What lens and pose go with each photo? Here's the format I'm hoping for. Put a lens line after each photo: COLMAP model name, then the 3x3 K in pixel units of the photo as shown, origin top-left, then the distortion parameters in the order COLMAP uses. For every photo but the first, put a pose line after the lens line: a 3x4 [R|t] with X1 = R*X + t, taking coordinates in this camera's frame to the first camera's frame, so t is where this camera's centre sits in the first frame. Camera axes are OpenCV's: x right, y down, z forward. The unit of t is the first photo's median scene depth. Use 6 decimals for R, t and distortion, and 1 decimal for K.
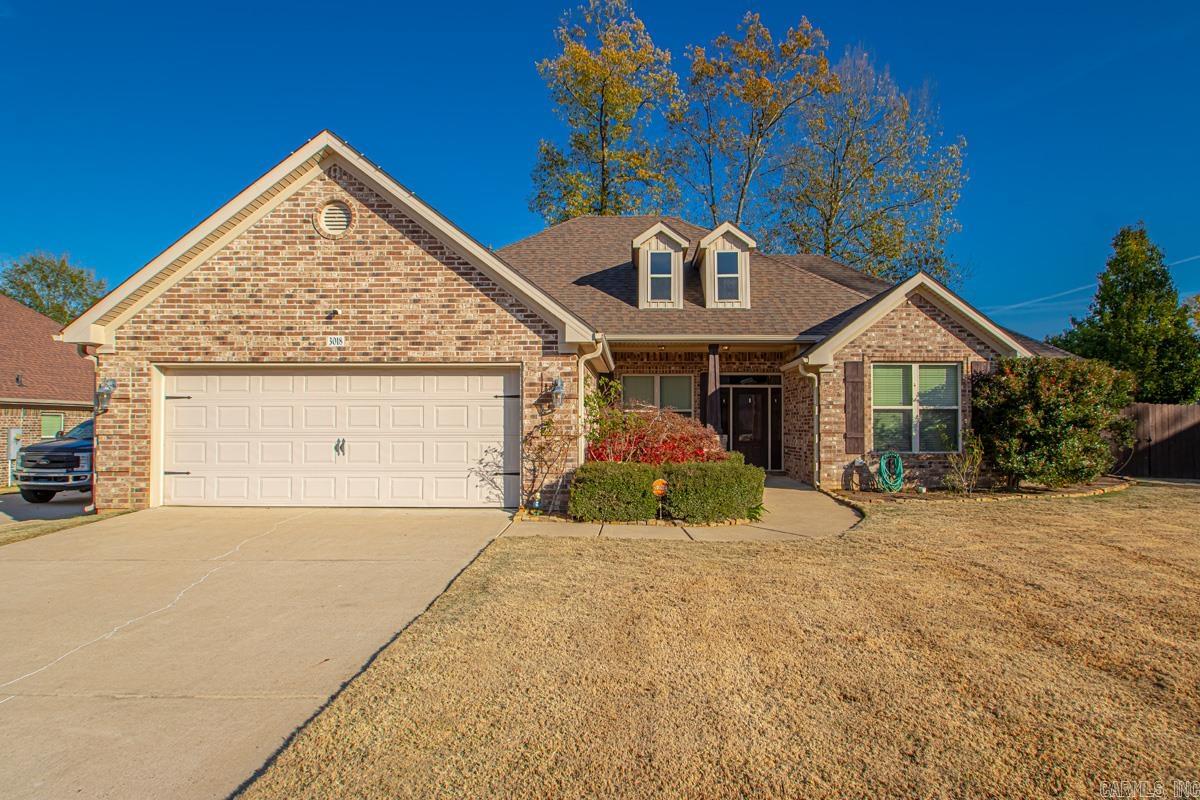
lens RADIAL K [[712.4, 0, 534.2], [0, 712.4, 414.6], [0, 0, 1]] dist [-0.020964, -0.002292]
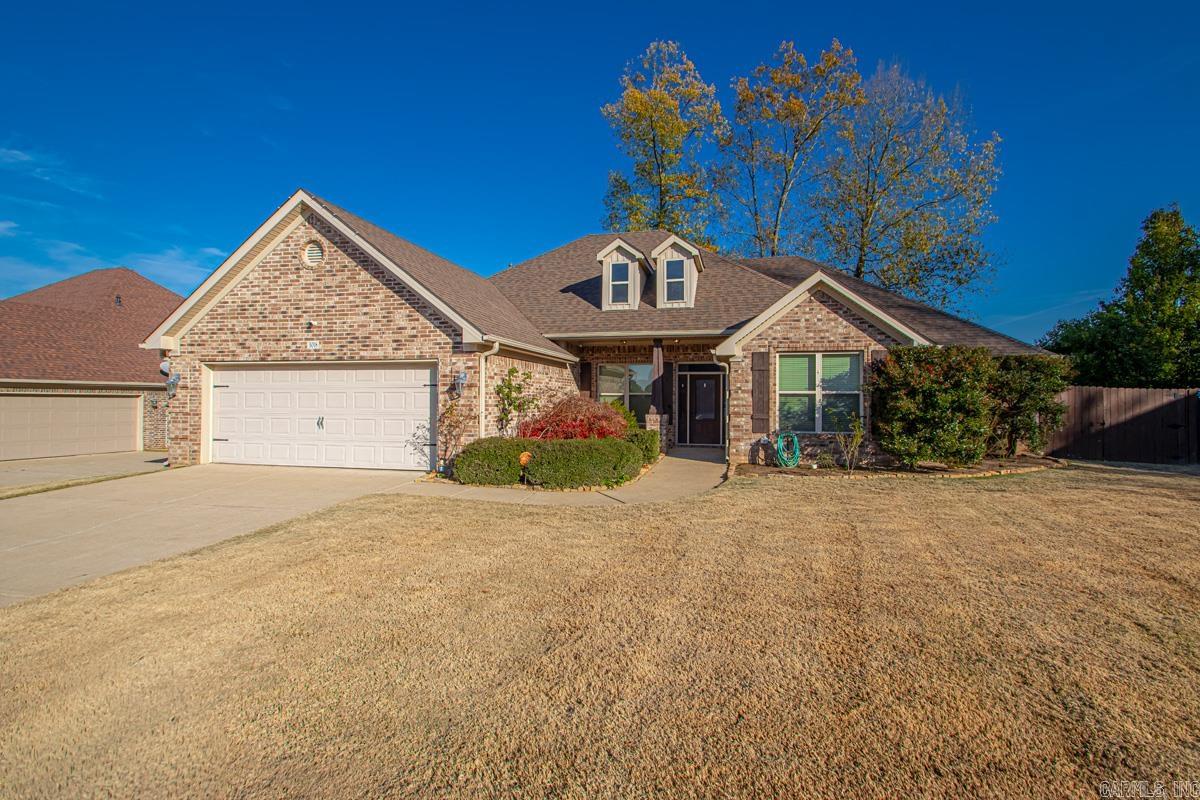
lens RADIAL K [[569.1, 0, 537.4], [0, 569.1, 399.5], [0, 0, 1]] dist [0.002893, -0.006446]
pose [[0.976101, 0.002482, -0.217302, 0.367214], [0.000230, 0.999922, 0.012455, -0.012053], [0.217316, -0.012207, 0.976025, 0.029647]]
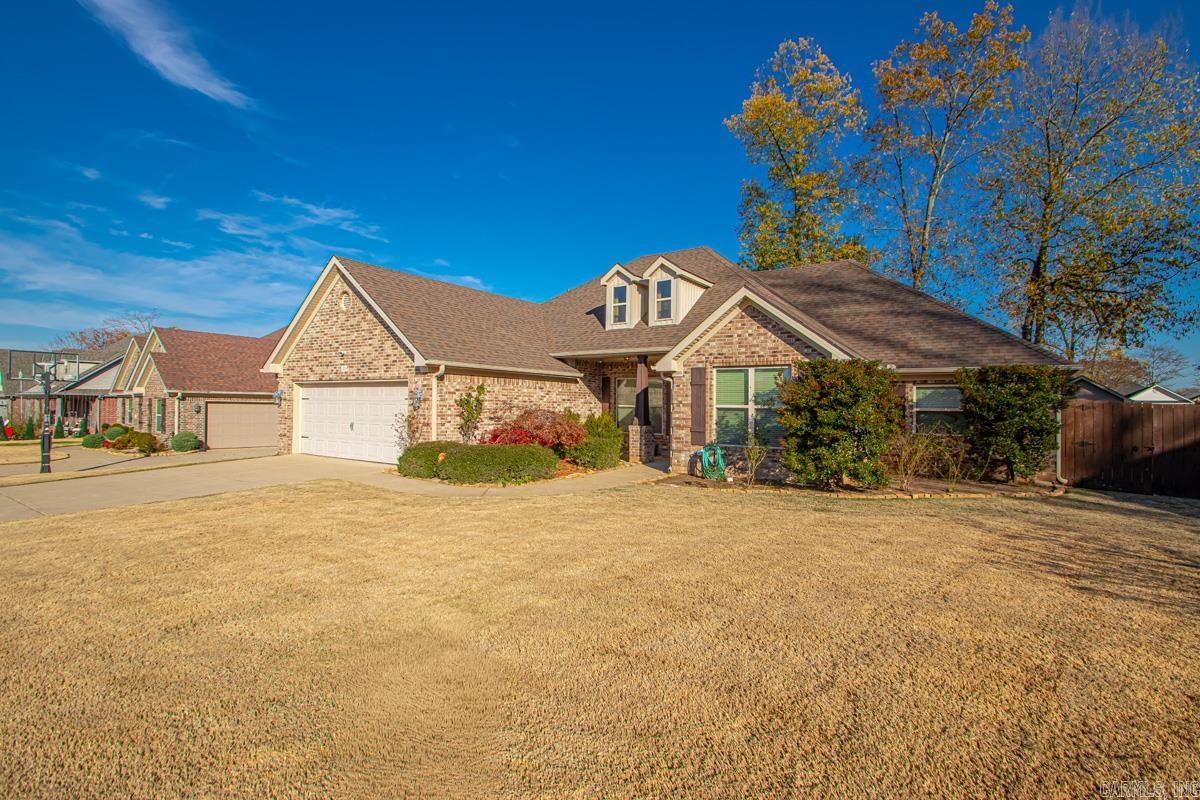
lens RADIAL K [[542.3, 0, 547.4], [0, 542.3, 407.5], [0, 0, 1]] dist [-0.003715, -0.000862]
pose [[0.829664, 0.011046, -0.558154, 0.919119], [-0.003795, 0.999893, 0.014146, -0.024157], [0.558251, -0.009618, 0.829616, 0.126726]]
